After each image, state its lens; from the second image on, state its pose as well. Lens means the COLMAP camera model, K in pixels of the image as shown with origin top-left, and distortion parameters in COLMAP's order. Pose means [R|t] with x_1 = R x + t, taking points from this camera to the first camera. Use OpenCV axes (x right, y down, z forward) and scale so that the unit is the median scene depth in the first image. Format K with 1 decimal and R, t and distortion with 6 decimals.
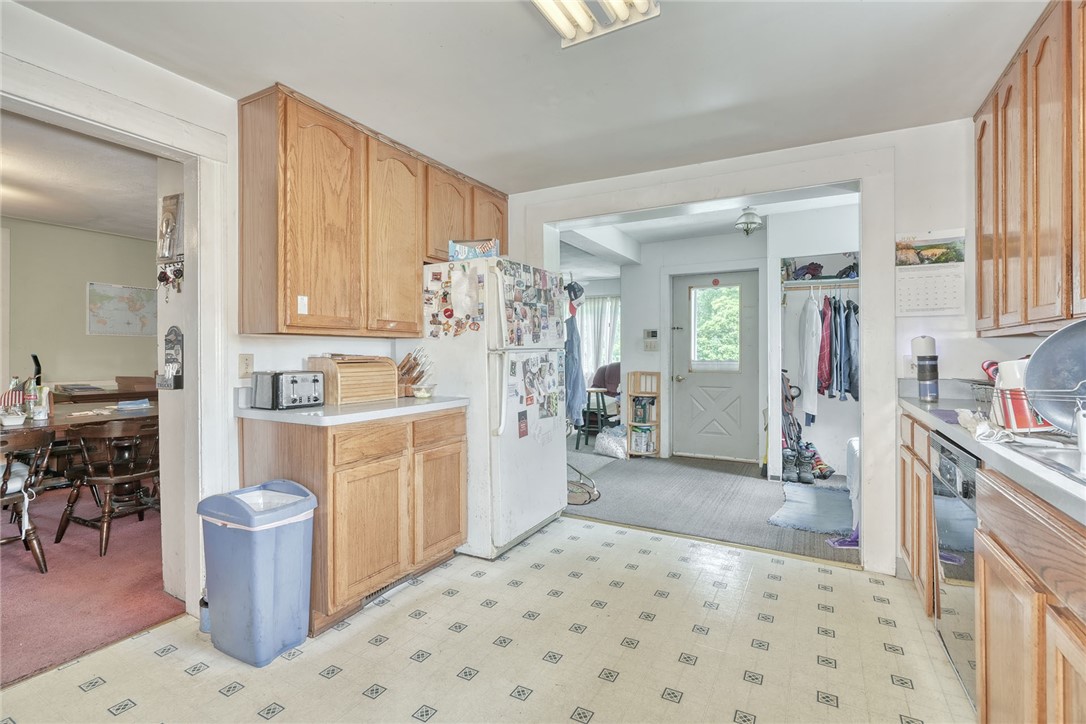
lens RADIAL K [[497.2, 0, 546.6], [0, 497.2, 355.2], [0, 0, 1]] dist [-0.005387, 0.004123]
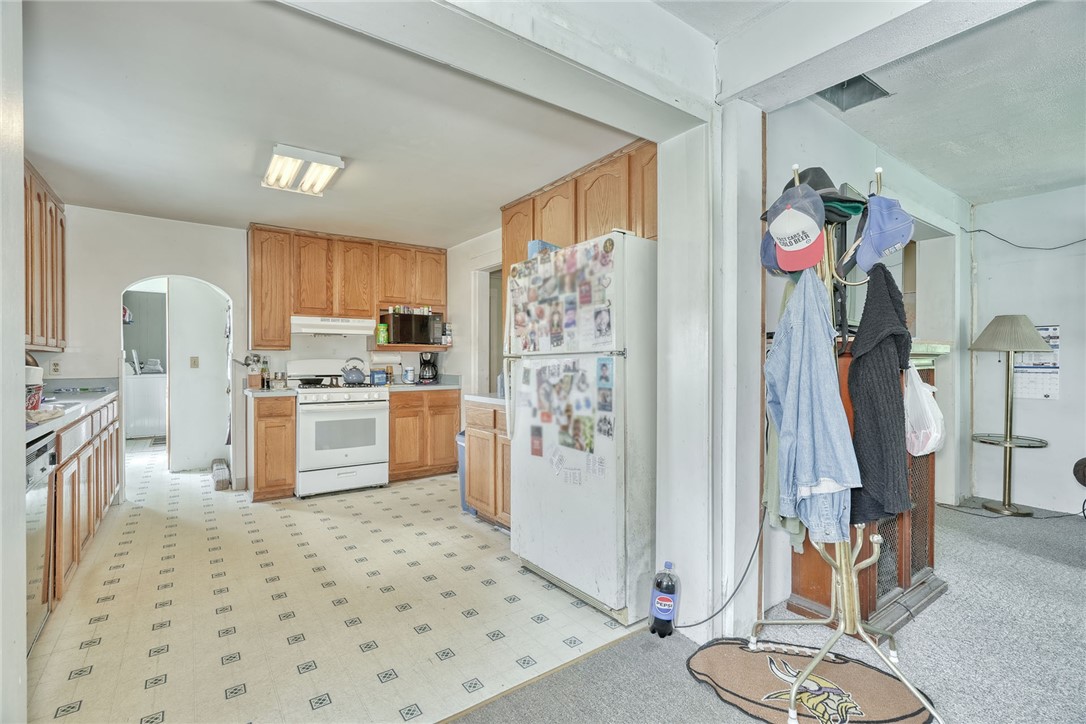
lens RADIAL K [[497.2, 0, 539.9], [0, 497.2, 361.6], [0, 0, 1]] dist [-0.005387, 0.004123]
pose [[-0.432825, 0.007447, -0.901447, 0.735582], [0.001738, 0.999971, 0.007427, -0.007079], [0.901476, 0.001648, -0.432826, 1.384722]]
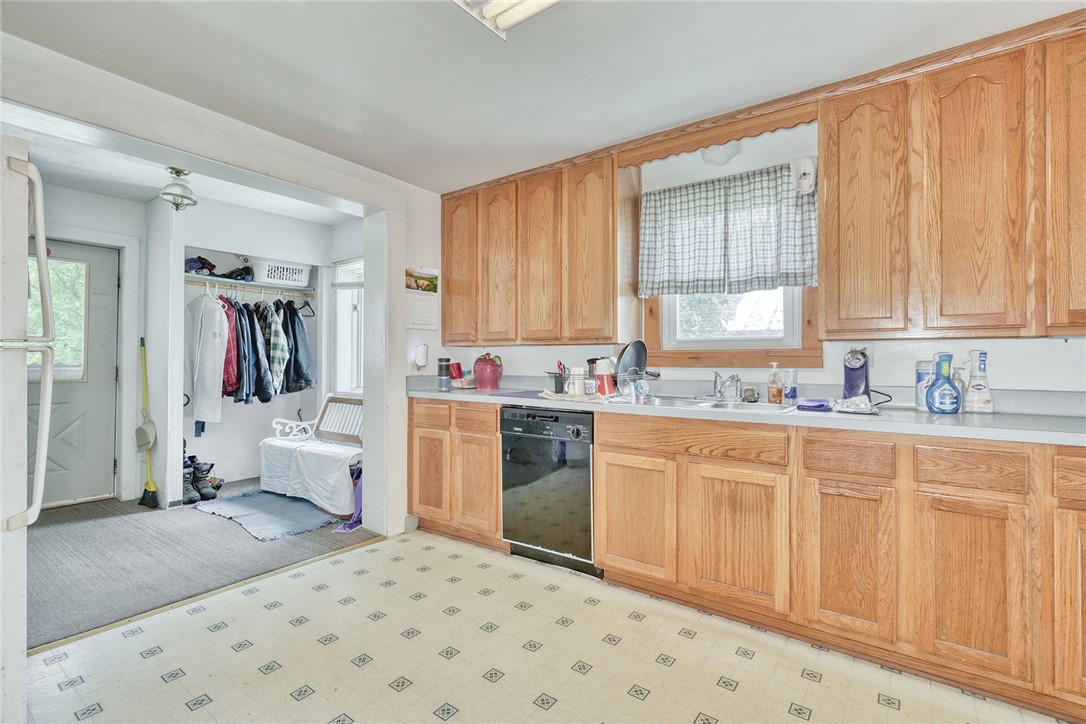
lens RADIAL K [[497.2, 0, 535.5], [0, 497.2, 352.8], [0, 0, 1]] dist [-0.005387, 0.004123]
pose [[0.141027, 0.020244, 0.989799, -0.452201], [-0.003918, 0.999794, -0.019890, 0.009929], [-0.989998, -0.001073, 0.141078, 0.433671]]
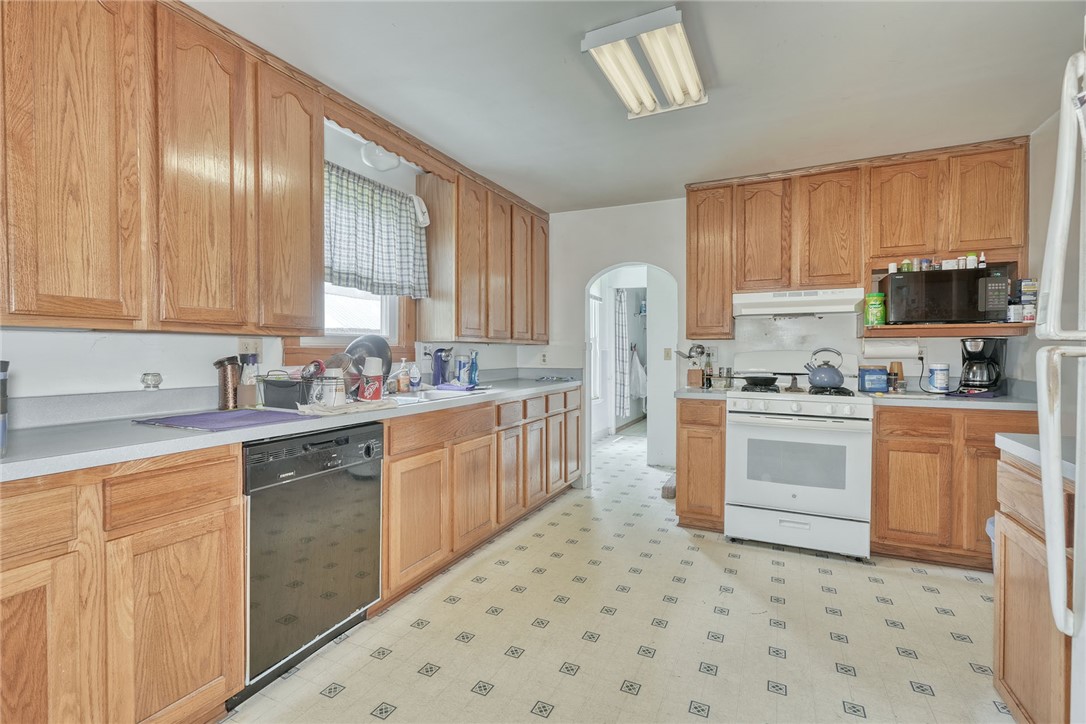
lens RADIAL K [[497.2, 0, 548.6], [0, 497.2, 358.3], [0, 0, 1]] dist [-0.005387, 0.004123]
pose [[-0.998432, 0.003948, -0.055843, 0.202194], [0.003156, 0.999893, 0.014258, -0.004839], [0.055893, 0.014059, -0.998338, 1.176353]]
